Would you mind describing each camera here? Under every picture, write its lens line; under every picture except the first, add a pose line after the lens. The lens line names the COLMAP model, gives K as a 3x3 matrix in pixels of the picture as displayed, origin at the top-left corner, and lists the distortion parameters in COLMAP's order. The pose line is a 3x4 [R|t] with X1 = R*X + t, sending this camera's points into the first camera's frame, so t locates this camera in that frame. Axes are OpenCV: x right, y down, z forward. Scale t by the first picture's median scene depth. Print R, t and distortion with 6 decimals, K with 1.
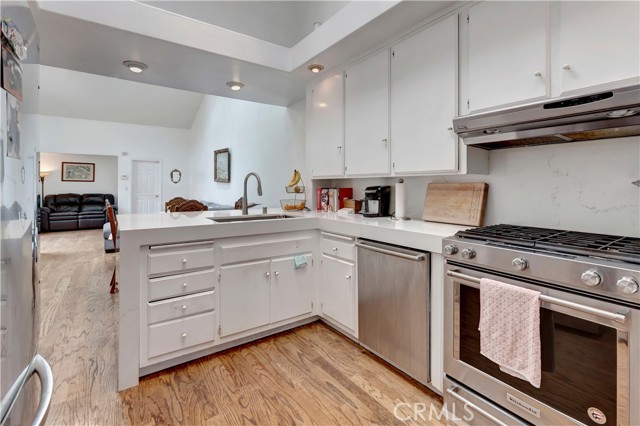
lens RADIAL K [[298.5, 0, 323.5], [0, 298.5, 187.5], [0, 0, 1]] dist [-0.003203, 0.008183]
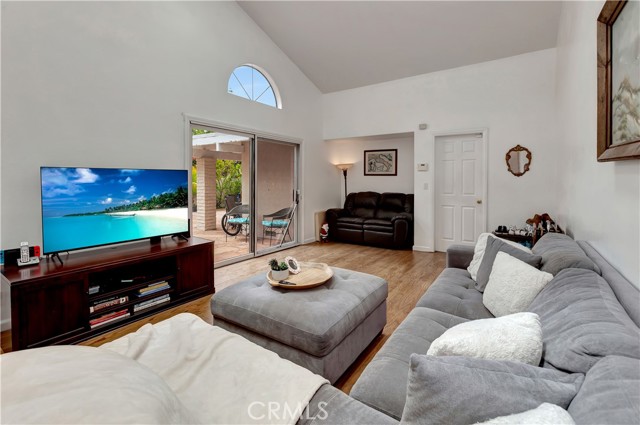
lens RADIAL K [[298.5, 0, 321.7], [0, 298.5, 183.8], [0, 0, 1]] dist [-0.003203, 0.008183]
pose [[0.360627, 0.004994, -0.932697, -0.197280], [-0.006756, 0.999973, 0.002742, -0.001728], [0.932685, 0.005313, 0.360652, 0.615849]]
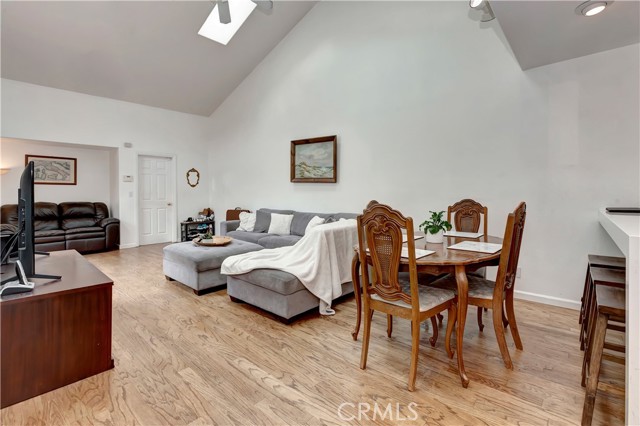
lens RADIAL K [[298.5, 0, 317.9], [0, 298.5, 198.0], [0, 0, 1]] dist [-0.003203, 0.008183]
pose [[0.976540, -0.015358, 0.214787, -0.387272], [0.012953, 0.999837, 0.012602, 0.009449], [-0.214946, -0.009524, 0.976580, 0.217513]]
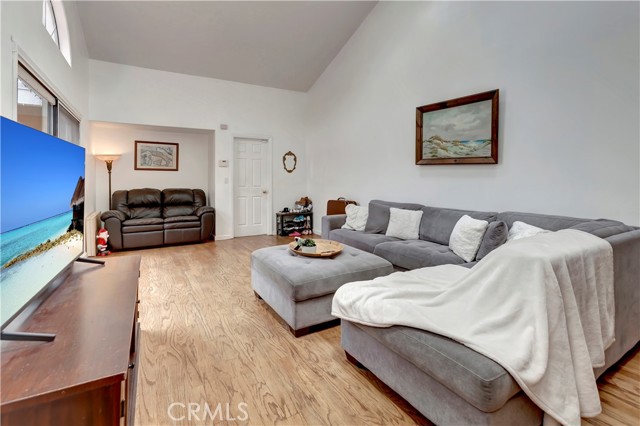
lens RADIAL K [[298.5, 0, 317.7], [0, 298.5, 182.3], [0, 0, 1]] dist [-0.003203, 0.008183]
pose [[0.996304, -0.008063, -0.085522, -0.416741], [0.008066, 0.999967, -0.000312, 0.009029], [0.085522, -0.000379, 0.996336, 0.380229]]
